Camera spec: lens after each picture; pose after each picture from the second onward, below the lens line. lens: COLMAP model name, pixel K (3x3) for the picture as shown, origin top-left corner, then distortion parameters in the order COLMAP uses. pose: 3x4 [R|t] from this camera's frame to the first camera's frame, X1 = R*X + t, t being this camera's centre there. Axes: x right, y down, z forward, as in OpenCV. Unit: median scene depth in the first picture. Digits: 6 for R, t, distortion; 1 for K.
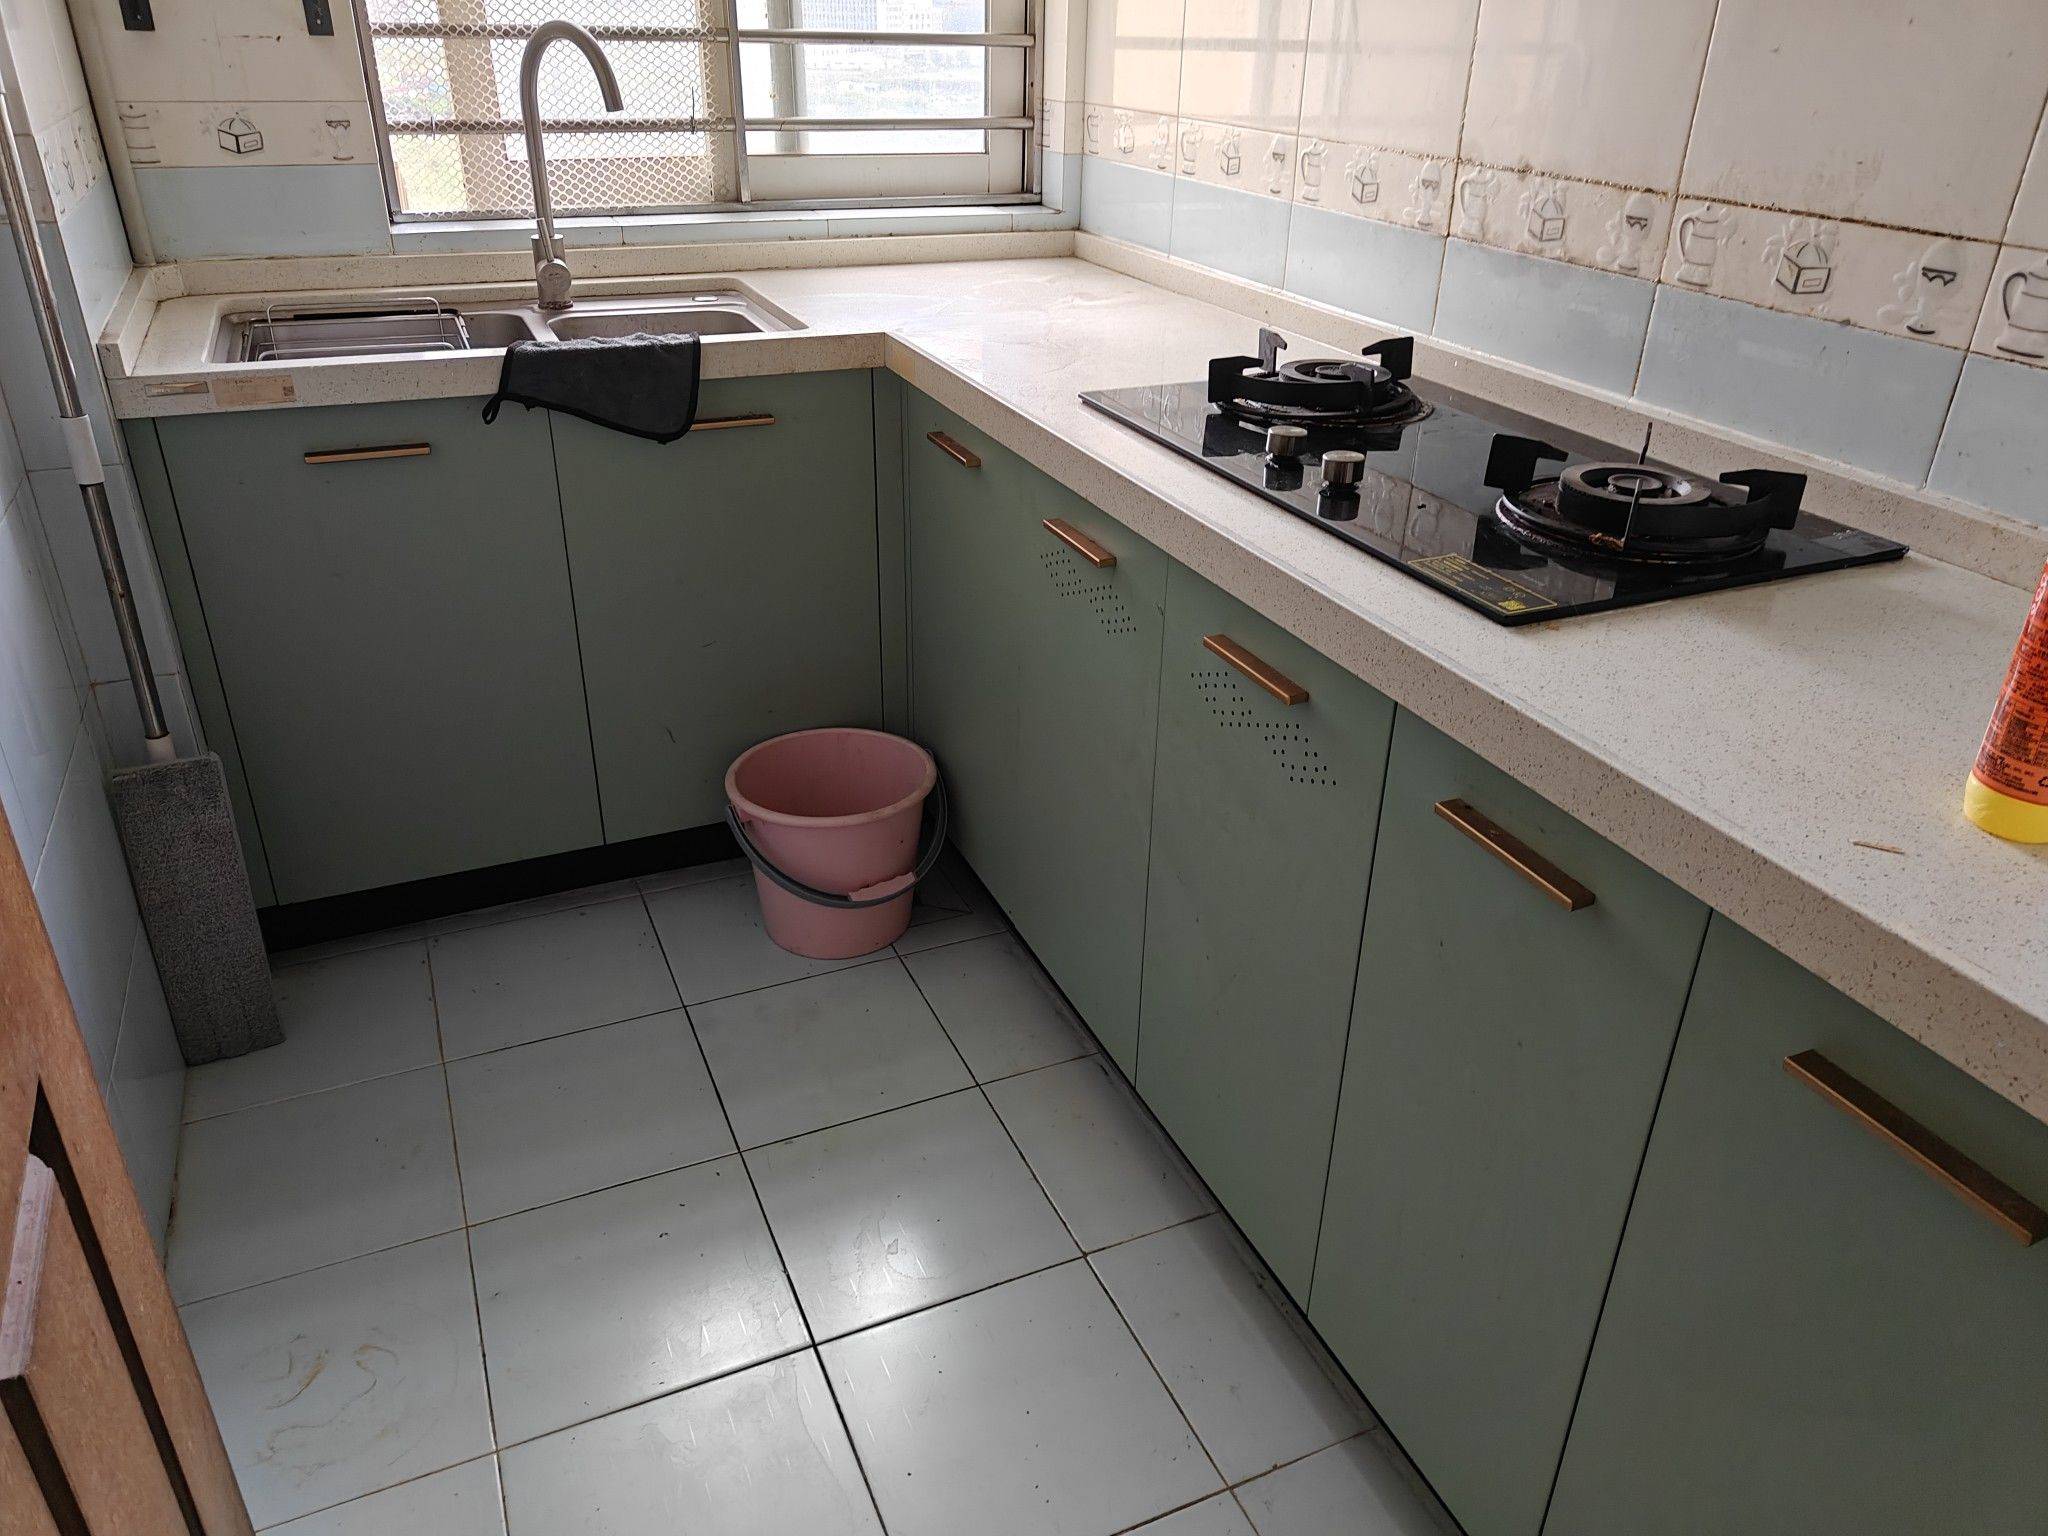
lens RADIAL K [[1454.0, 0, 1024.0], [0, 1454.0, 768.0], [0, 0, 1]] dist [0.007822, 0.004739]
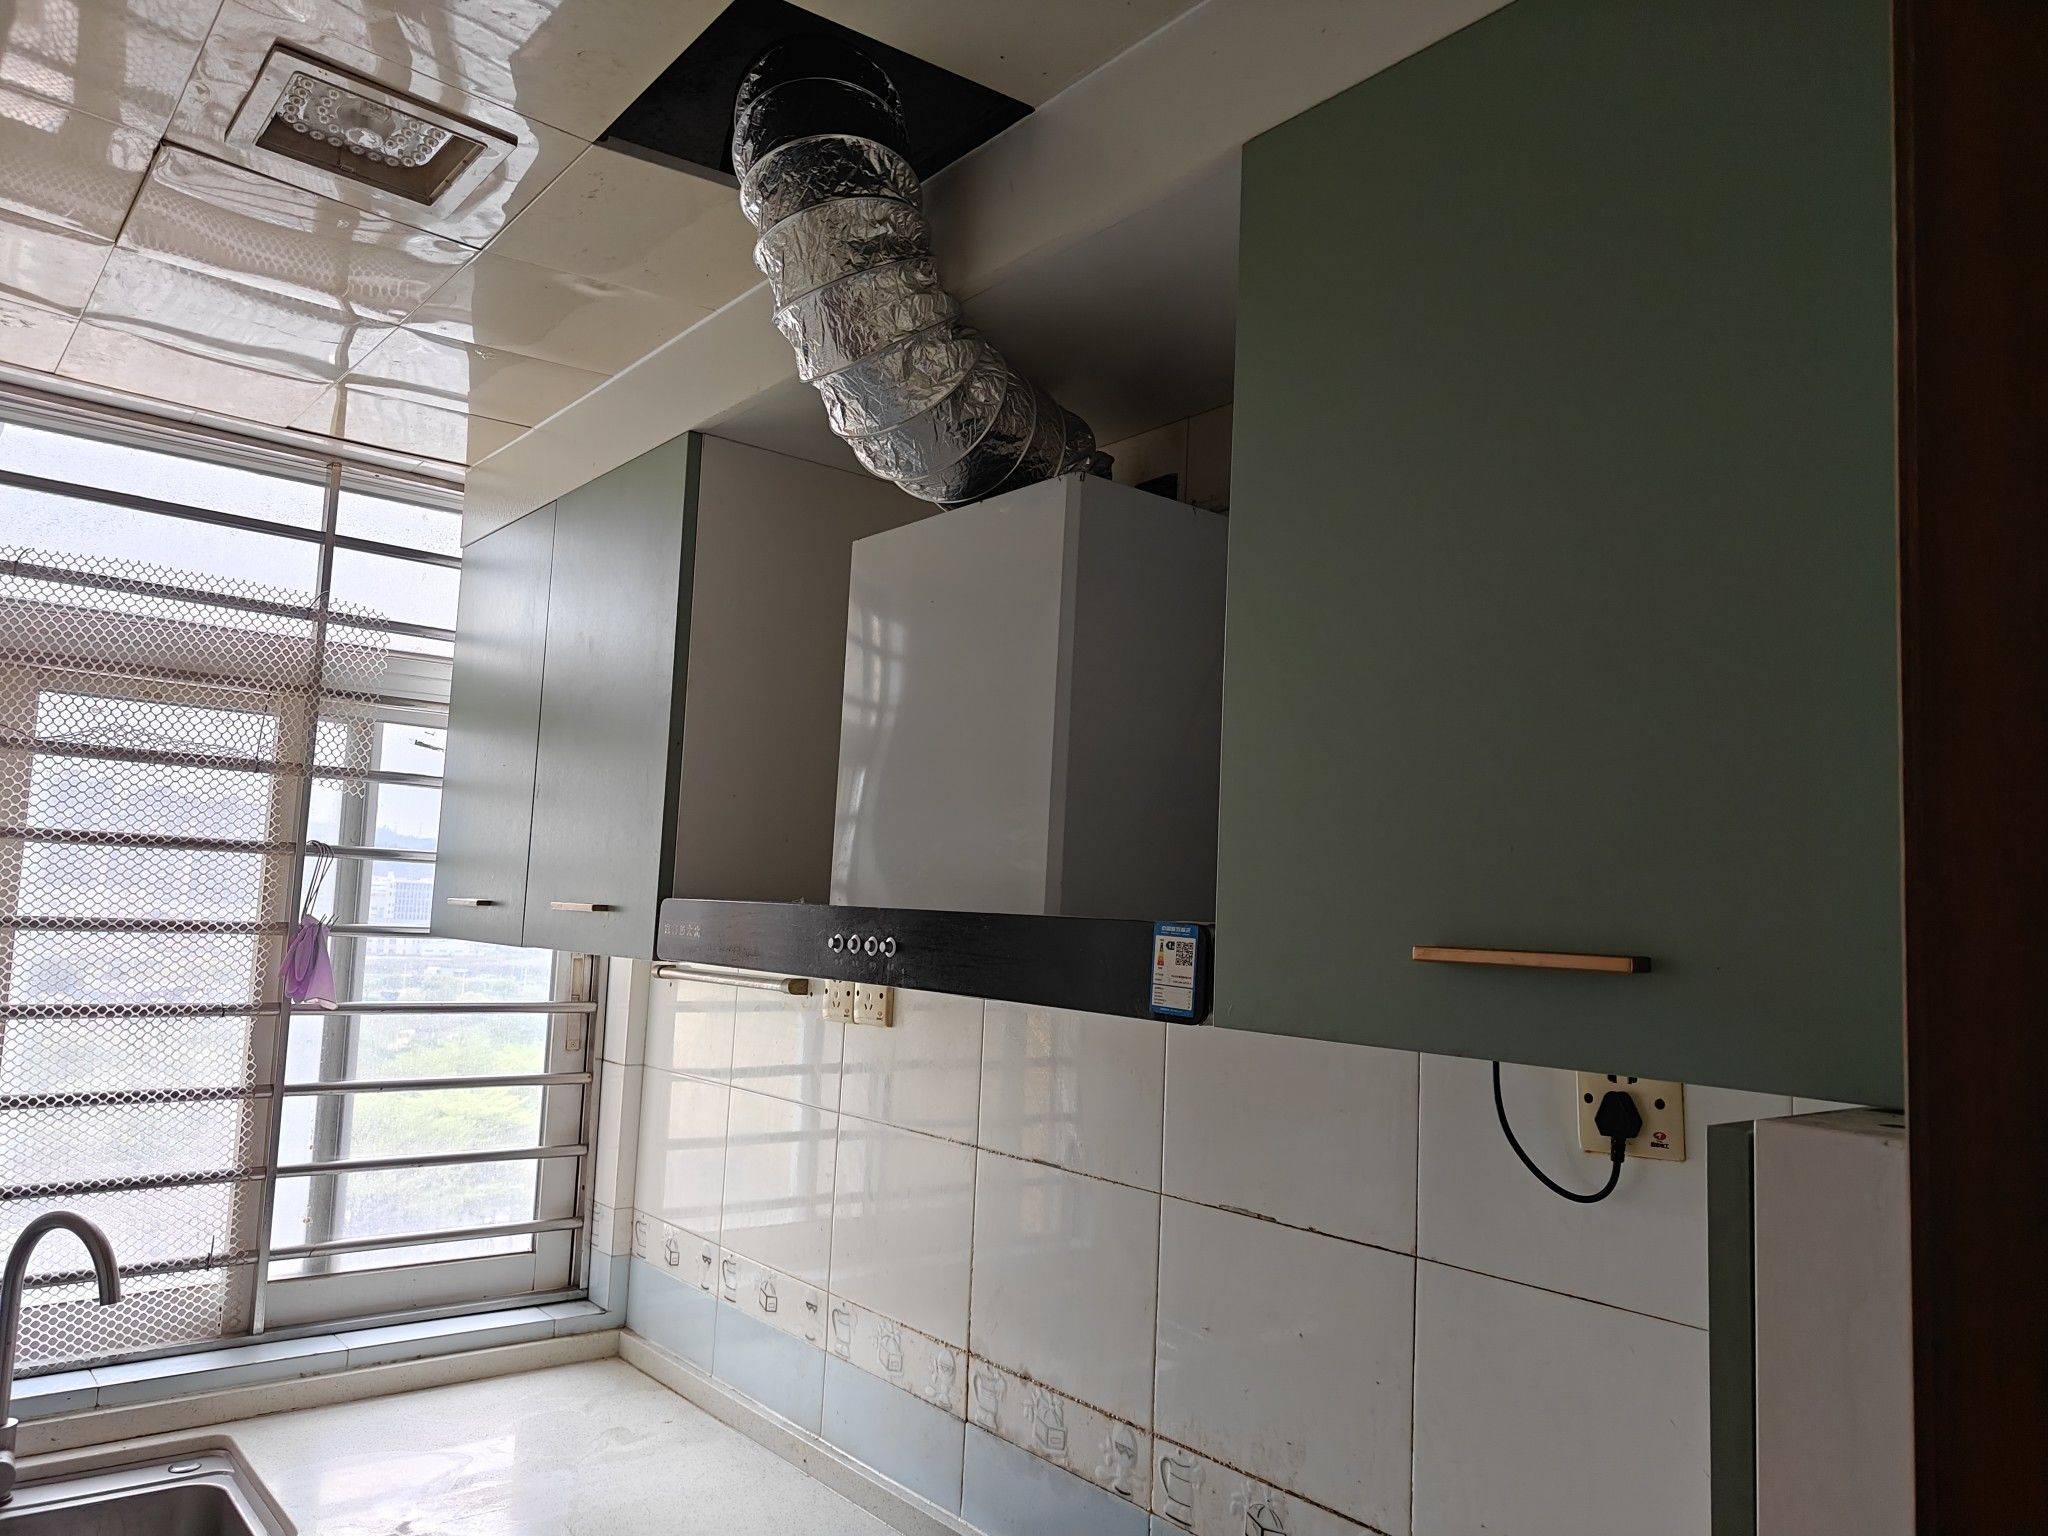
lens RADIAL K [[1448.7, 0, 1024.8], [0, 1448.7, 776.6], [0, 0, 1]] dist [0.011863, 0.001275]
pose [[0.962906, 0.045549, 0.265964, 0.021748], [0.105205, 0.844277, -0.525479, -0.148890], [-0.248482, 0.533968, 0.808168, -0.085379]]
